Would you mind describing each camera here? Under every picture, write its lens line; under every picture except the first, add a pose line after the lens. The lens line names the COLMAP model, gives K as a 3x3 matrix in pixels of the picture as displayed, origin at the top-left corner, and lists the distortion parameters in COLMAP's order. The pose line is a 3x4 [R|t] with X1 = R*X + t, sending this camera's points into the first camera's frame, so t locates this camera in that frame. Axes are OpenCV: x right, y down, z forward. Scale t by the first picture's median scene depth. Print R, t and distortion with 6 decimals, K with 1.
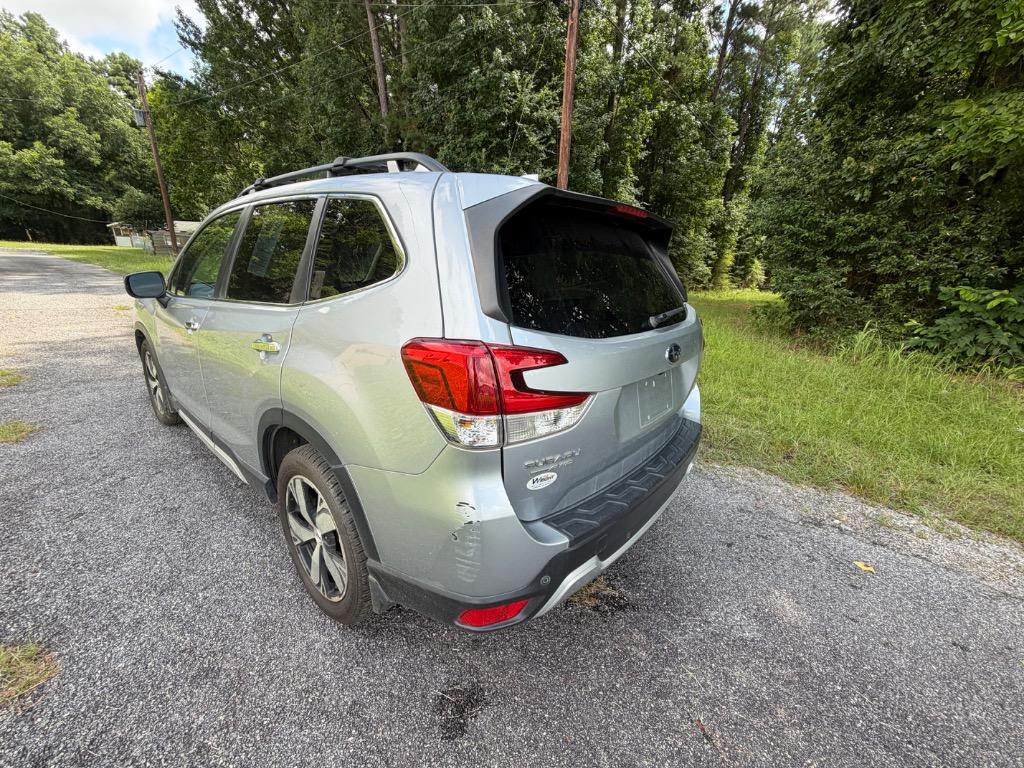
lens RADIAL K [[403.6, 0, 513.9], [0, 403.6, 385.8], [0, 0, 1]] dist [0.000109, -0.000337]
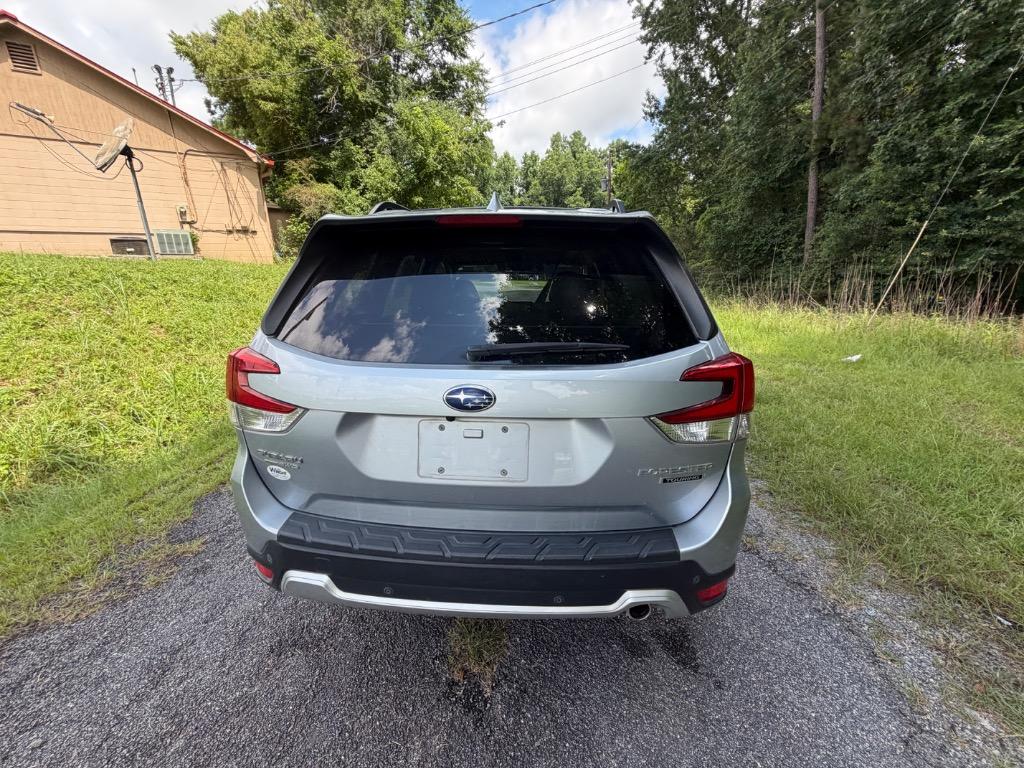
lens RADIAL K [[403.6, 0, 513.9], [0, 403.6, 385.8], [0, 0, 1]] dist [0.000109, -0.000337]
pose [[0.599775, 0.160818, -0.783842, 0.082058], [-0.207028, 0.977428, 0.042123, -0.012005], [0.772923, 0.137013, 0.619531, 0.047353]]
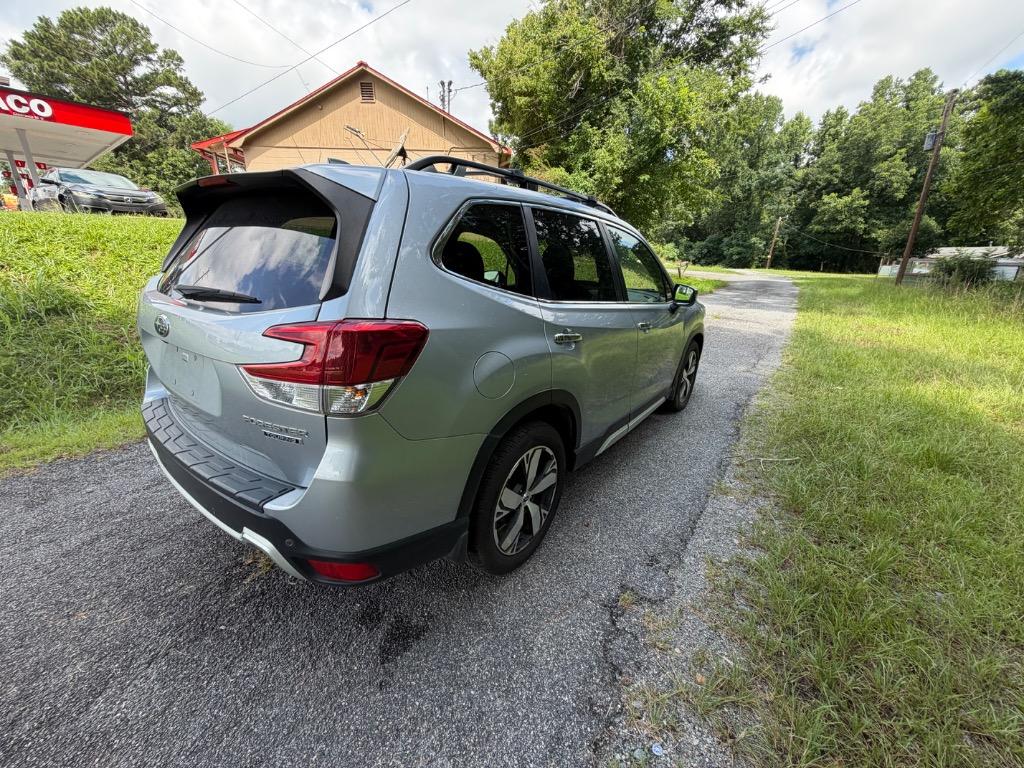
lens RADIAL K [[403.6, 0, 513.9], [0, 403.6, 385.8], [0, 0, 1]] dist [0.000109, -0.000337]
pose [[0.079873, 0.263600, -0.961320, 0.118484], [-0.327047, 0.917946, 0.224533, -0.039021], [0.941627, 0.296462, 0.159528, 0.148771]]
